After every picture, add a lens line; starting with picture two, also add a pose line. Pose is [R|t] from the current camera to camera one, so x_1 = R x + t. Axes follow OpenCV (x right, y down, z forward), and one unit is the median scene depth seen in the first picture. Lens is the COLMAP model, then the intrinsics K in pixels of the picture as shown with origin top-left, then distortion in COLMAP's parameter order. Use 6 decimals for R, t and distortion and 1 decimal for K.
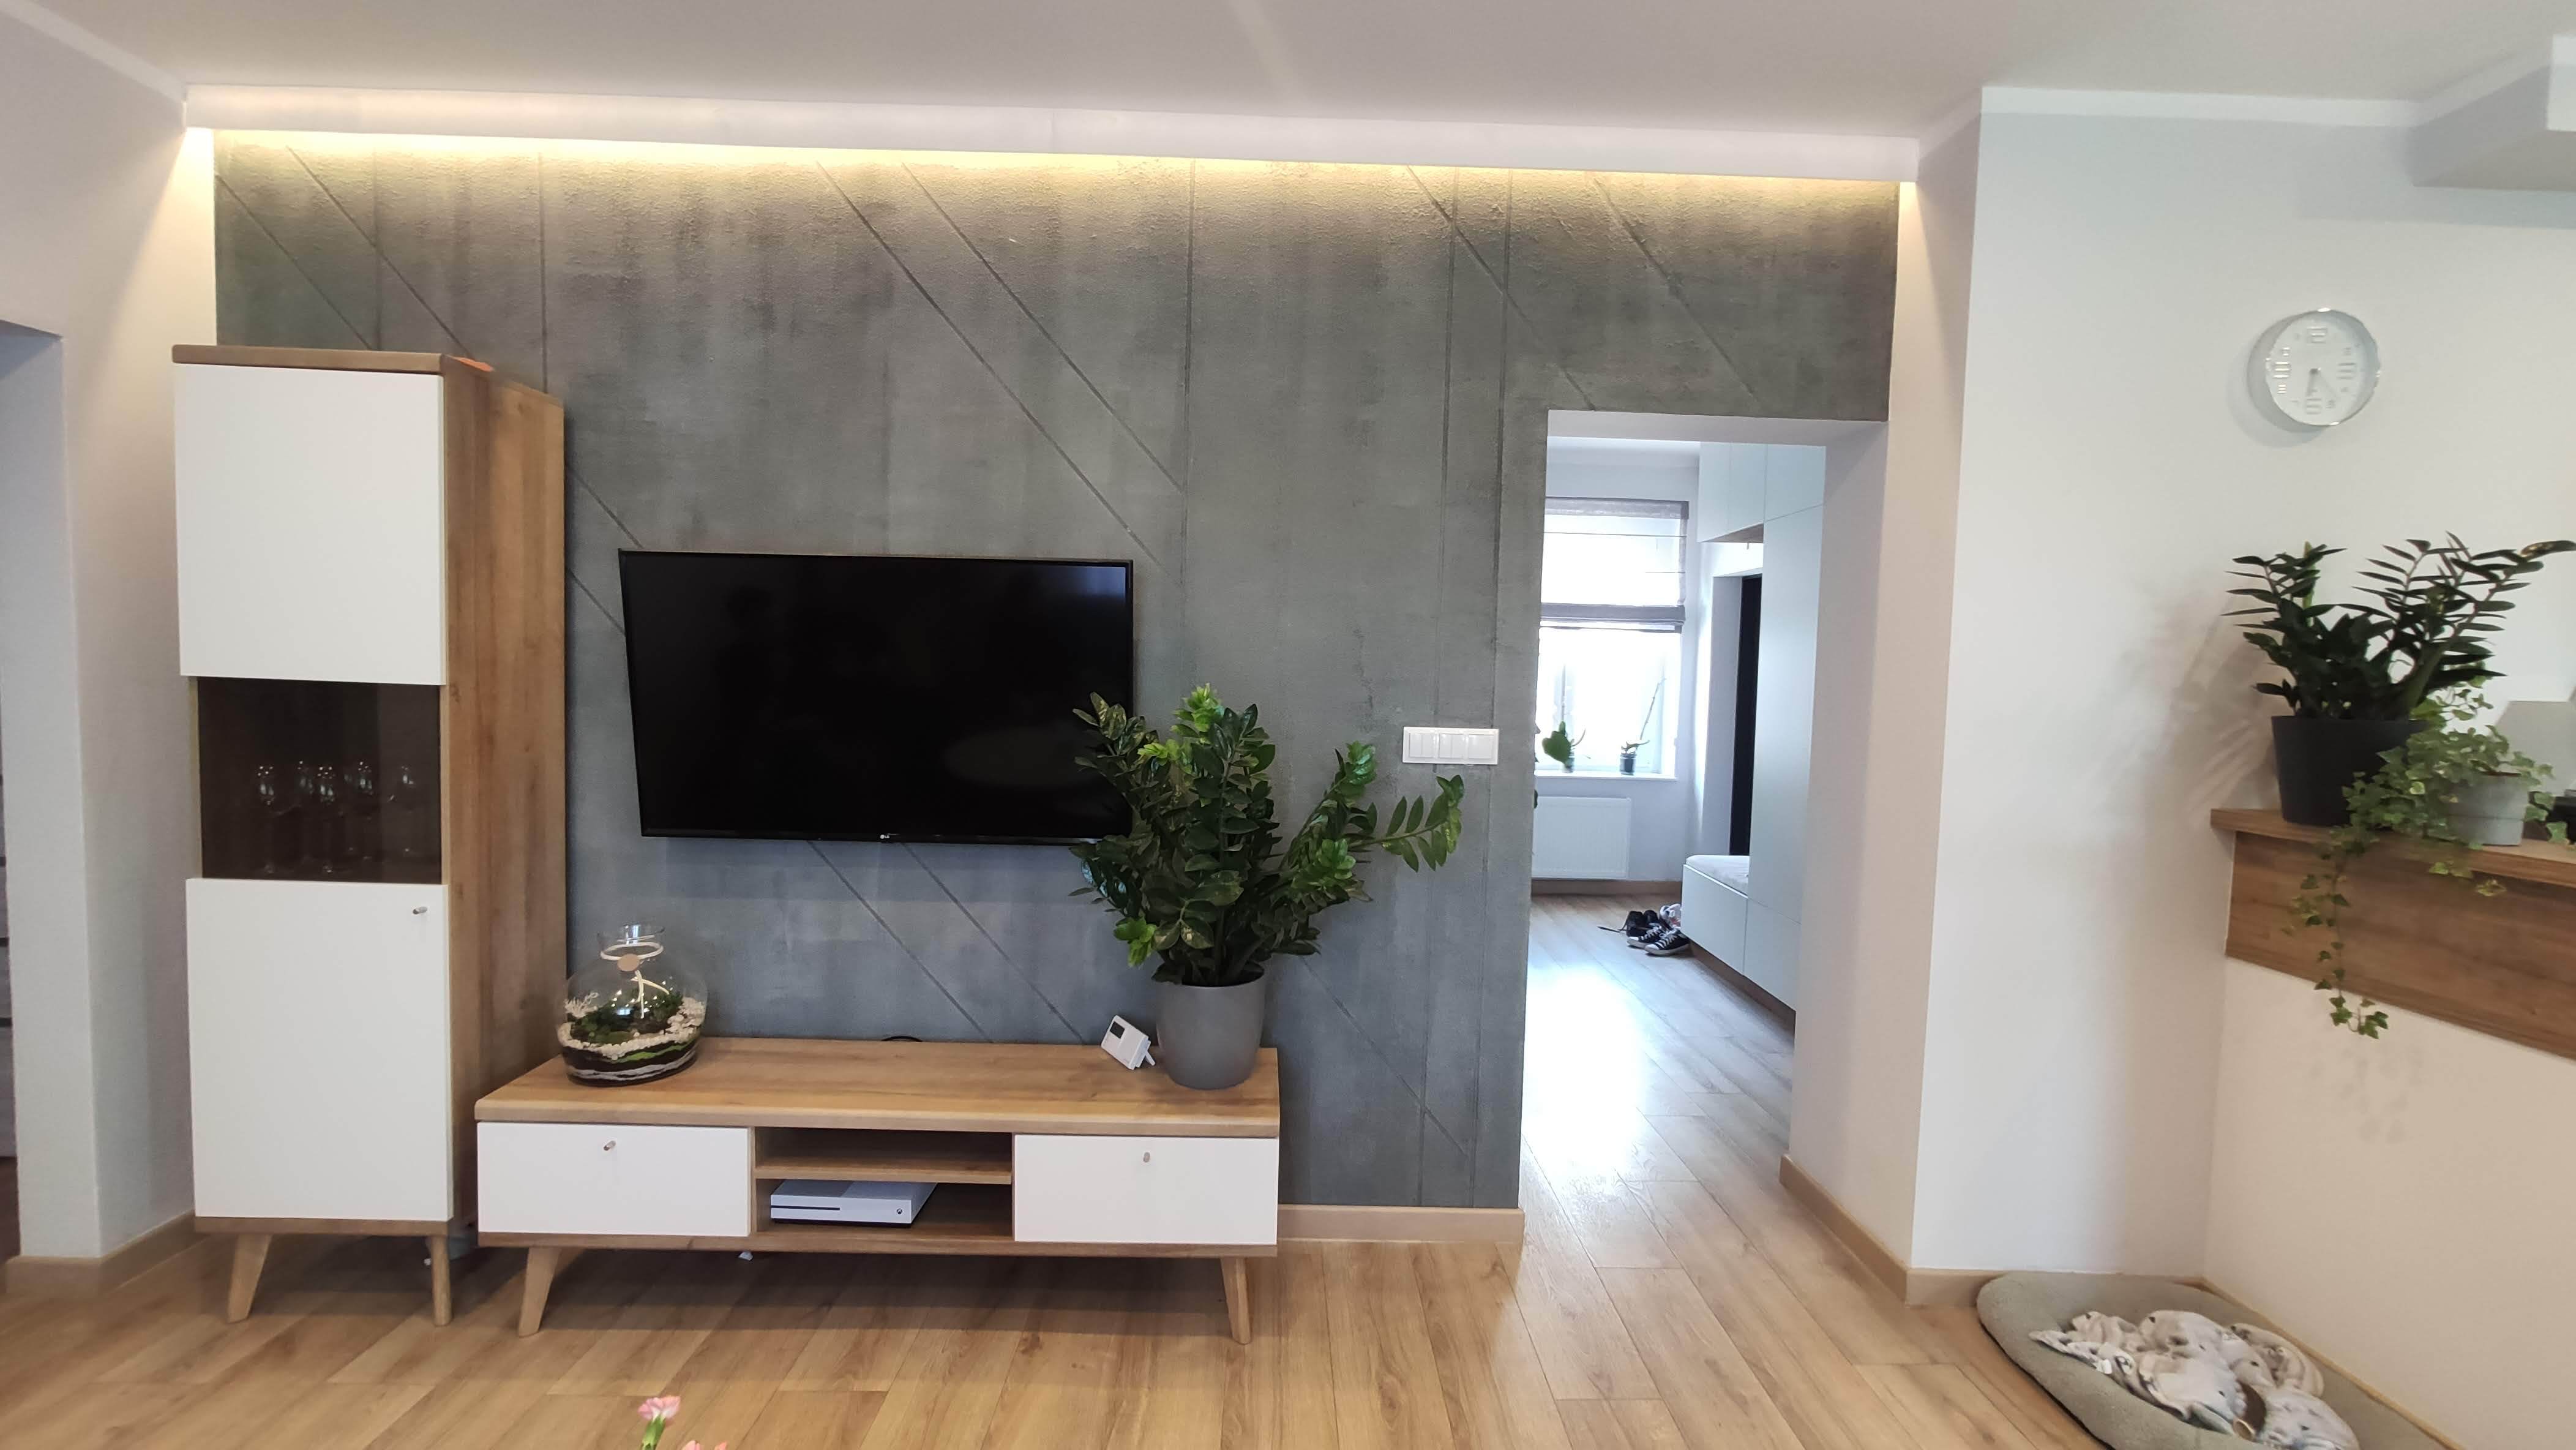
lens RADIAL K [[1129.6, 0, 1288.0], [0, 1129.6, 725.0], [0, 0, 1]] dist [-0.029831, 0.013217]
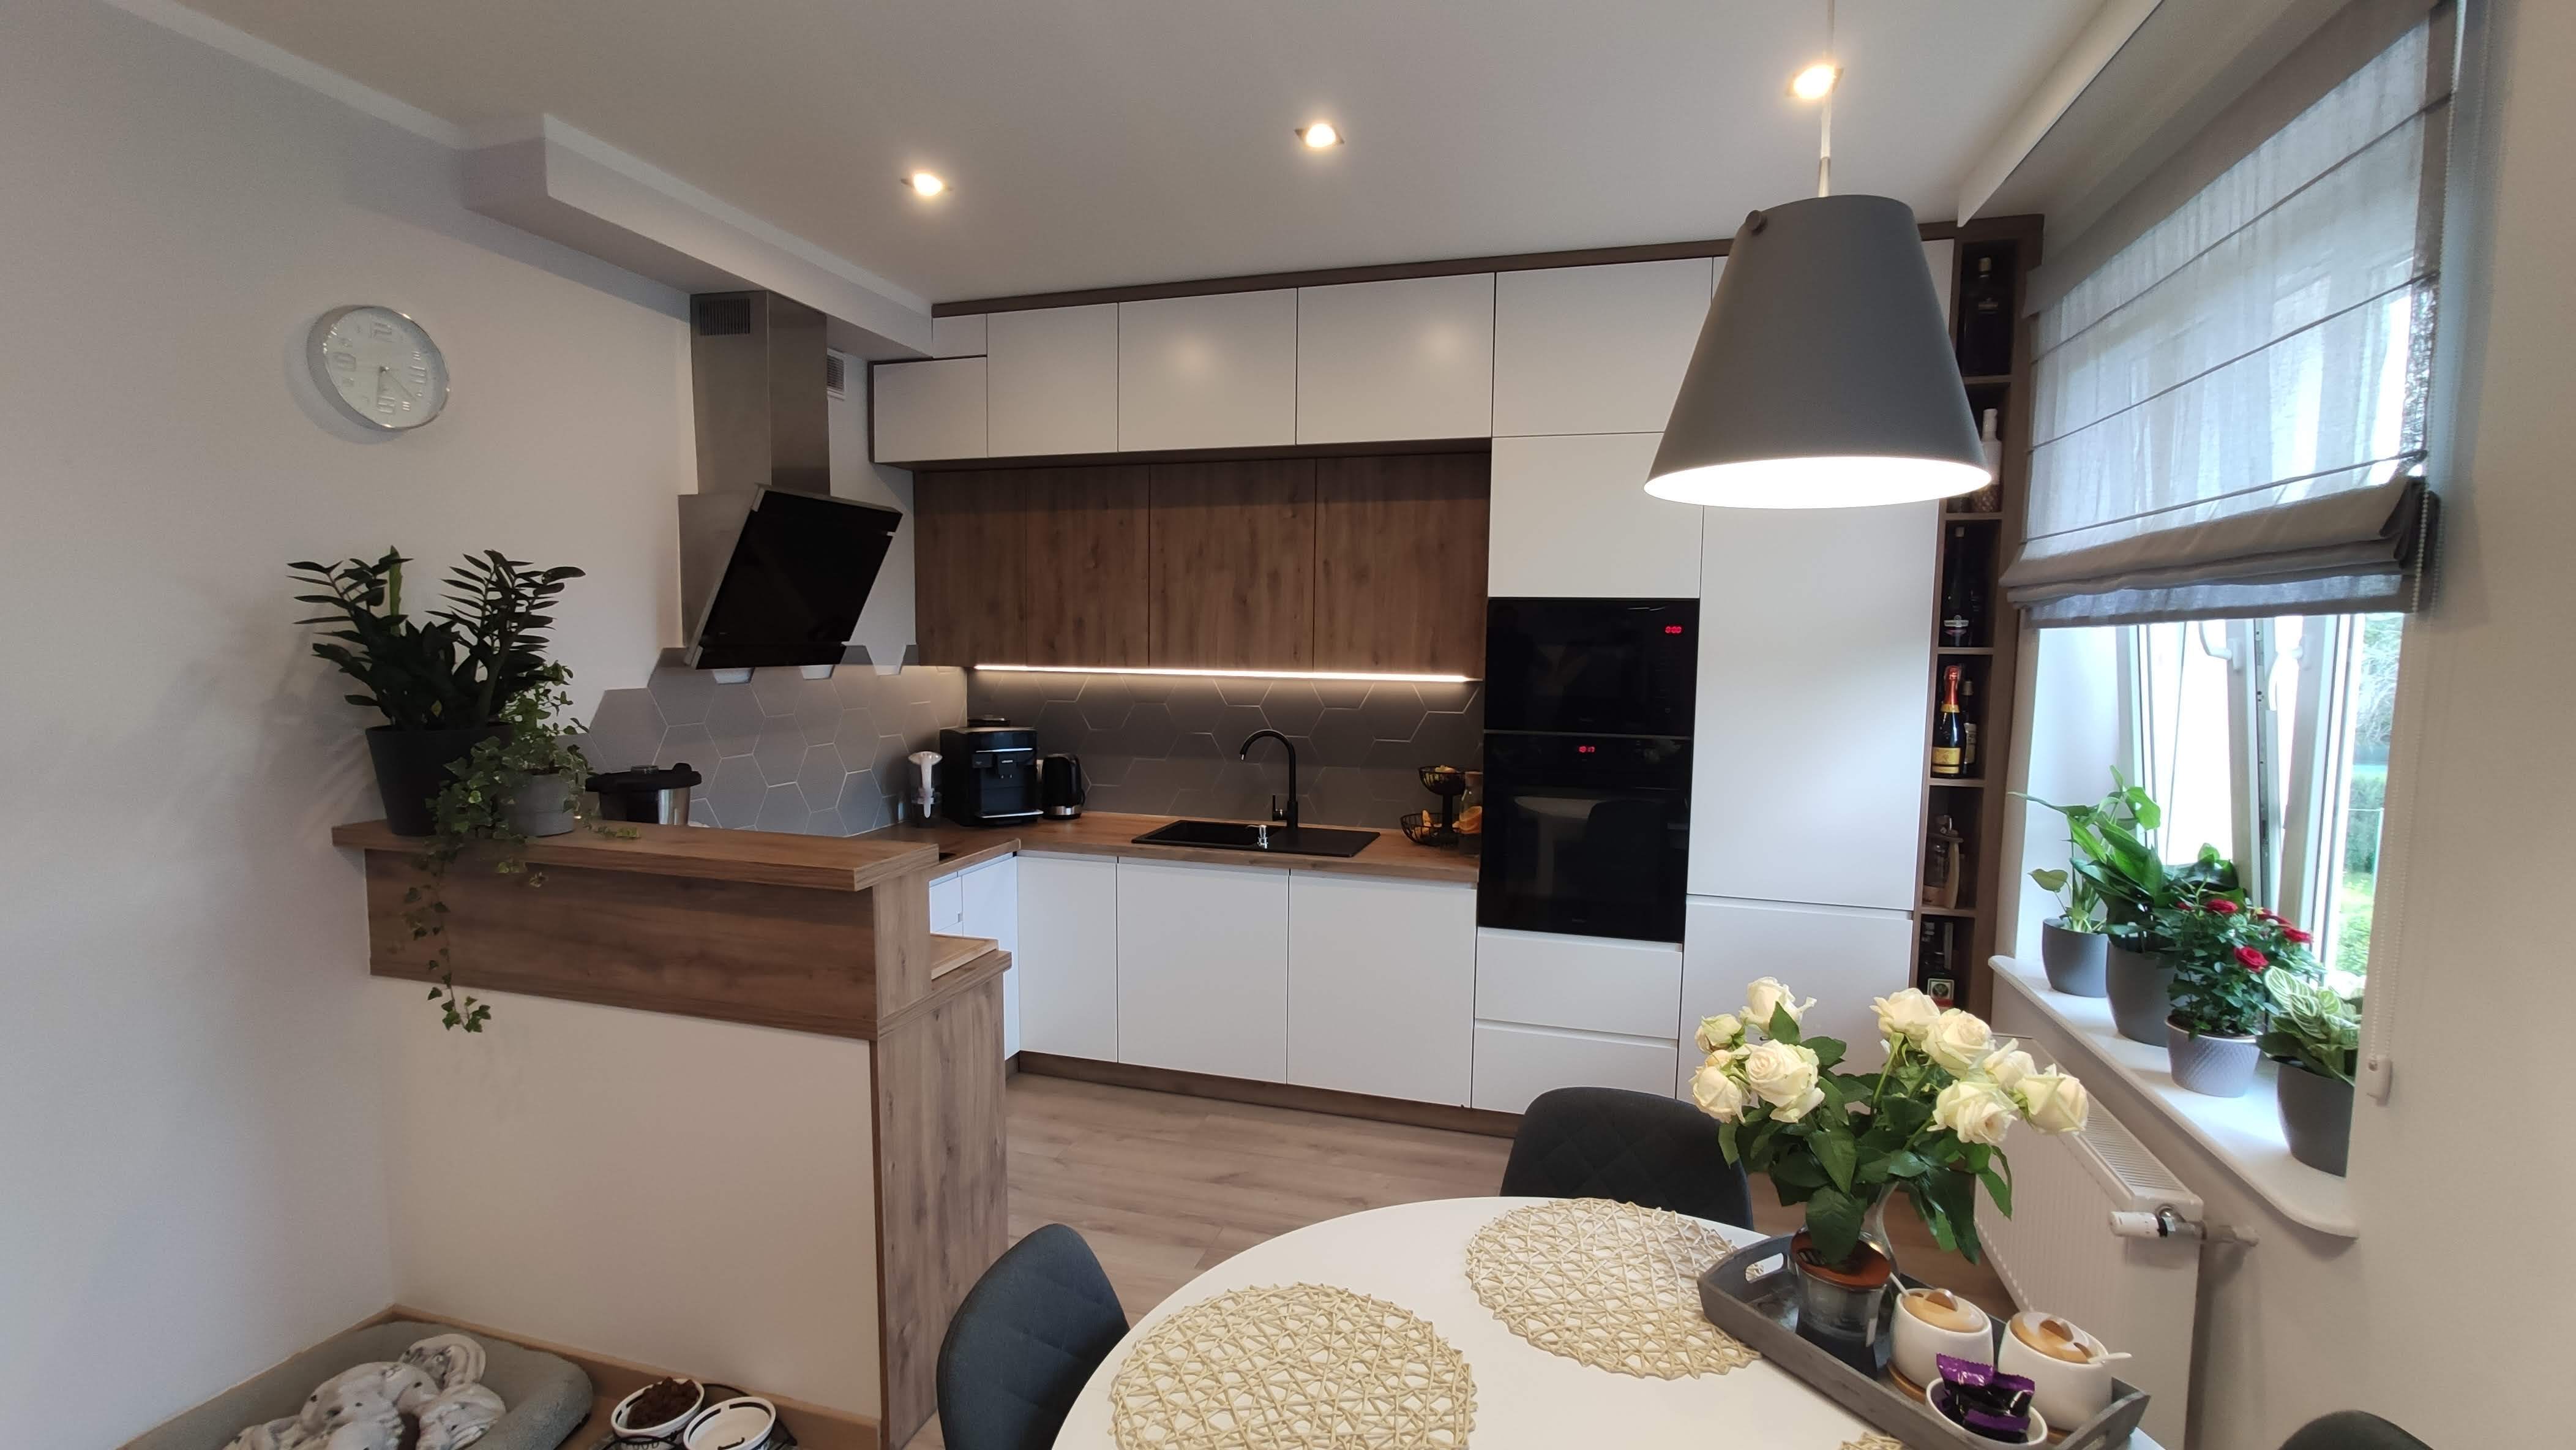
lens RADIAL K [[1121.8, 0, 1292.5], [0, 1121.8, 734.7], [0, 0, 1]] dist [-0.051719, 0.037400]
pose [[0.298595, -0.103021, 0.948803, 0.213182], [0.051393, 0.994450, 0.091804, -0.047217], [-0.952995, 0.021349, 0.302233, -0.048290]]
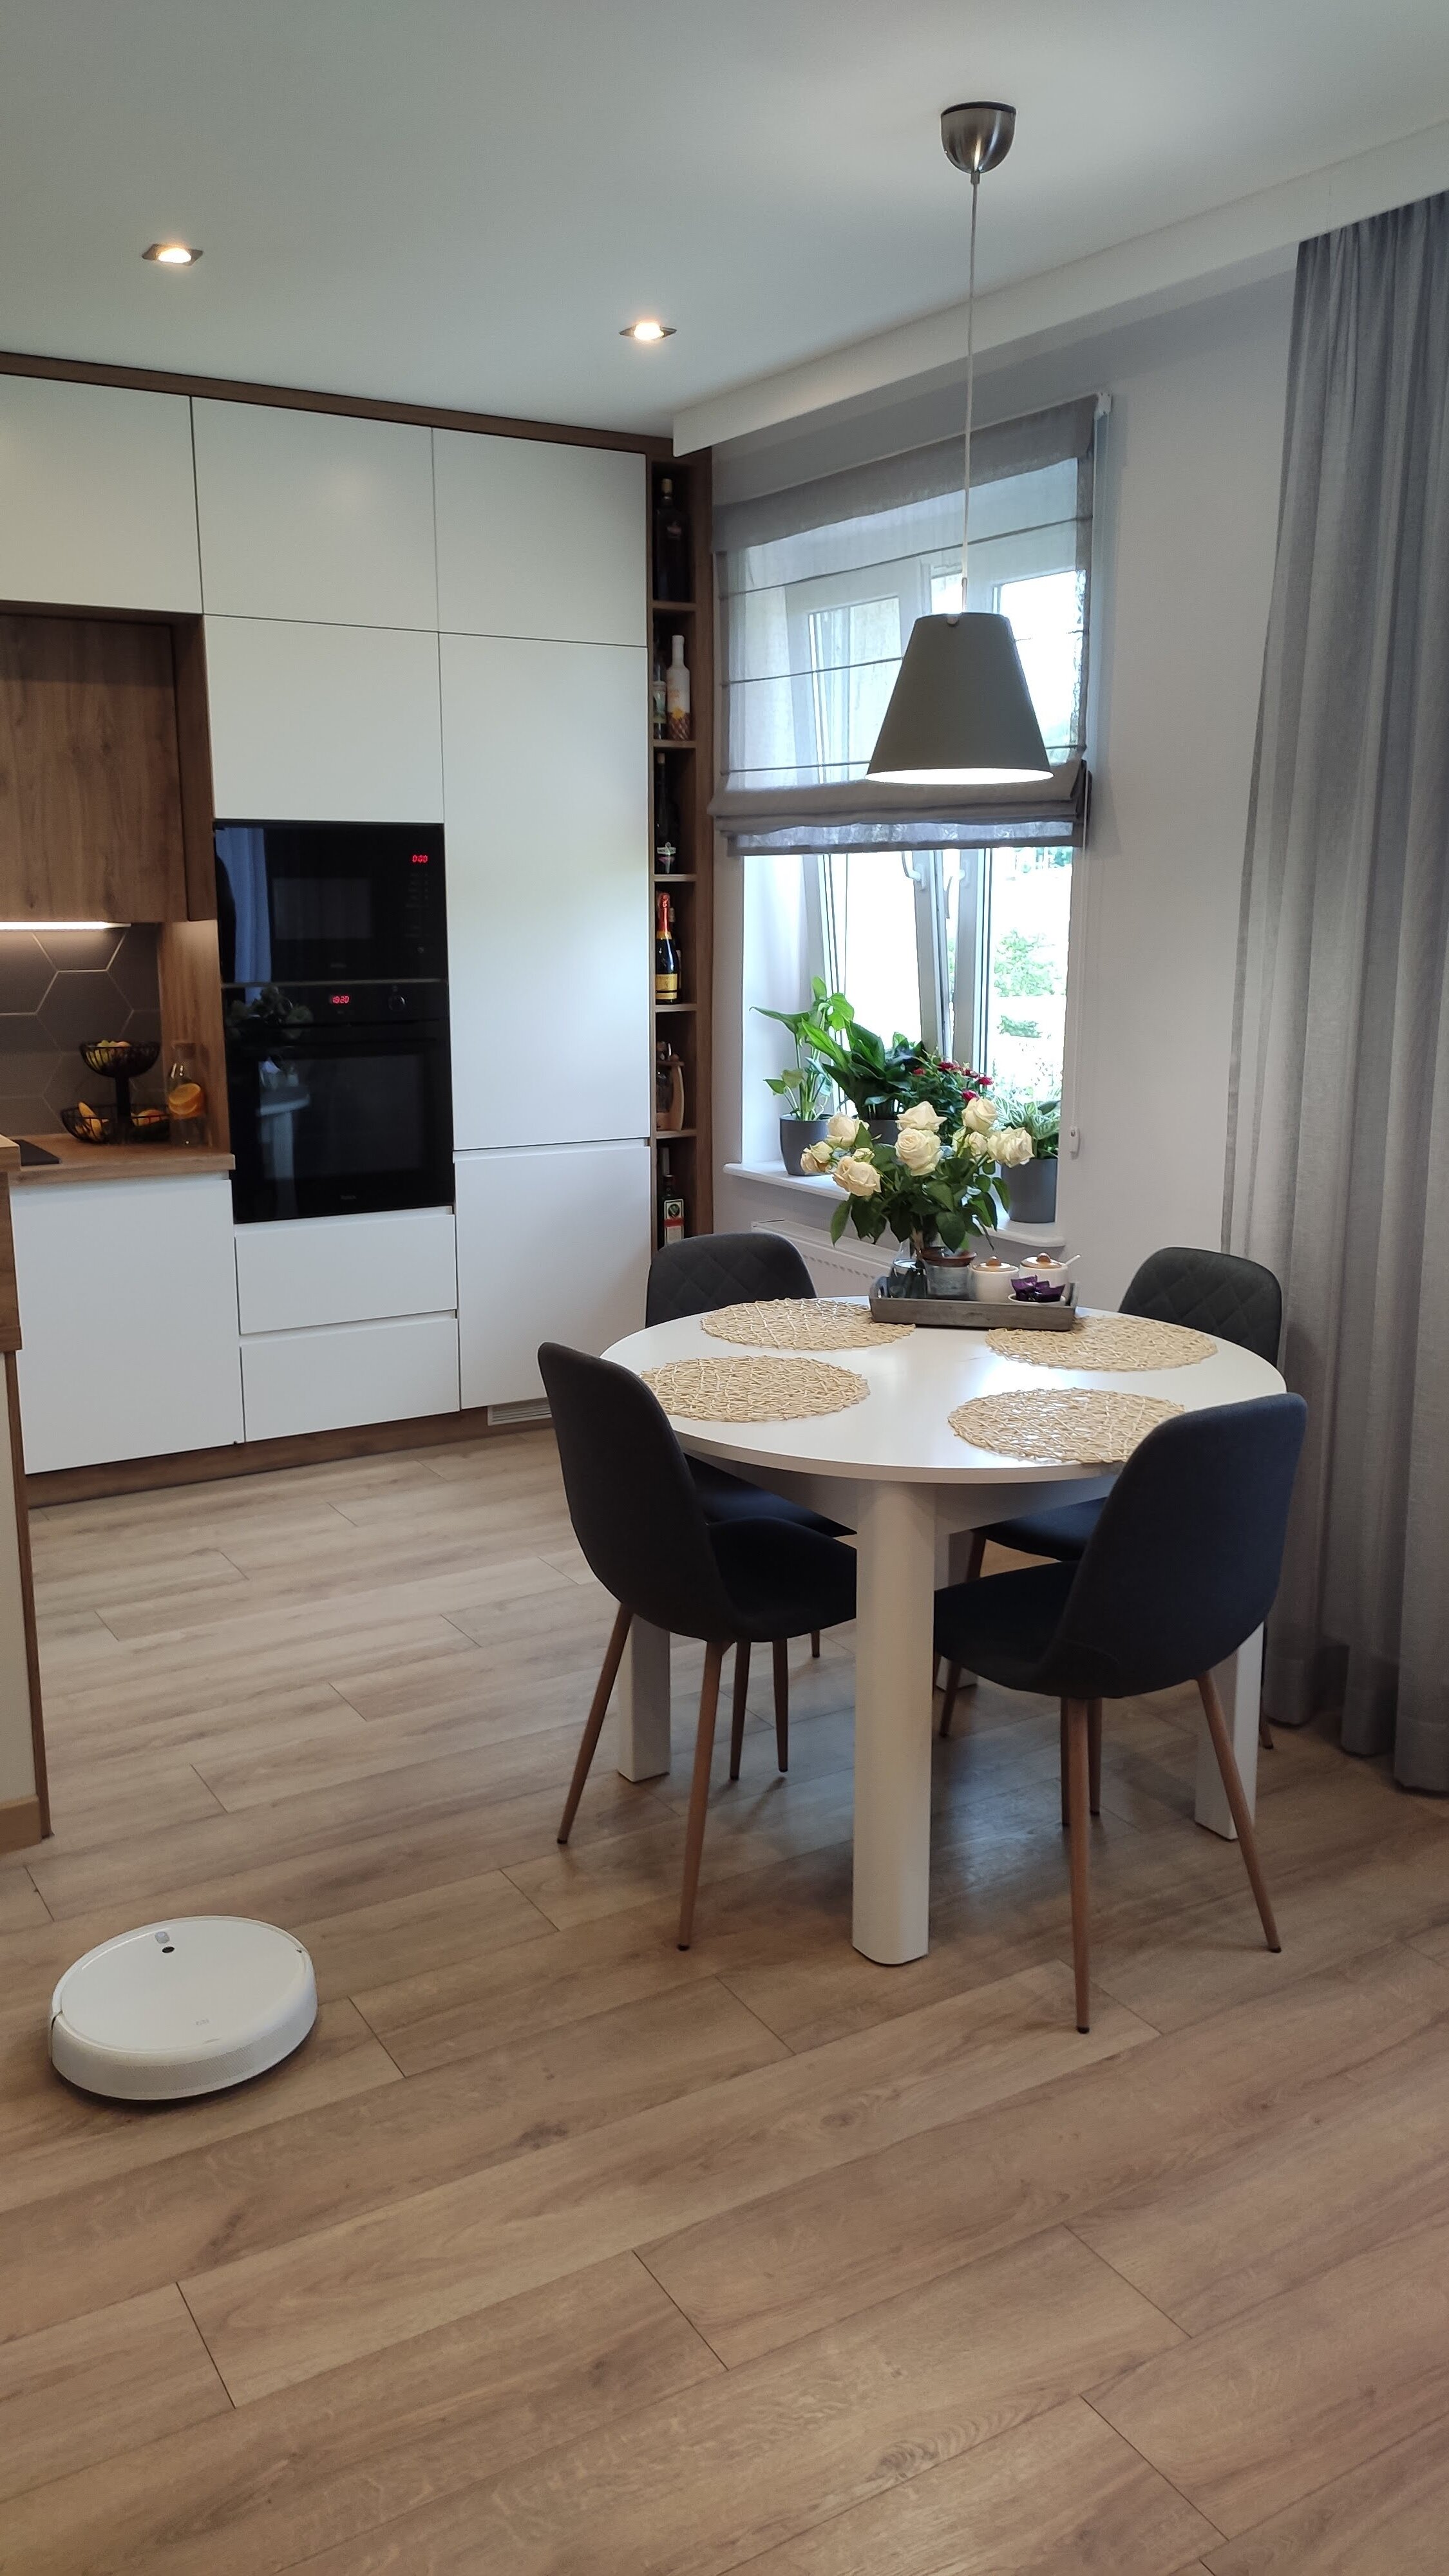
lens RADIAL K [[1942.5, 0, 711.6], [0, 1942.5, 1295.0], [0, 0, 1]] dist [0.039974, -0.003752]
pose [[-0.497384, -0.205351, 0.842876, -0.409198], [0.038599, 0.965380, 0.257975, -0.102960], [-0.866671, 0.160846, -0.472238, 0.727075]]
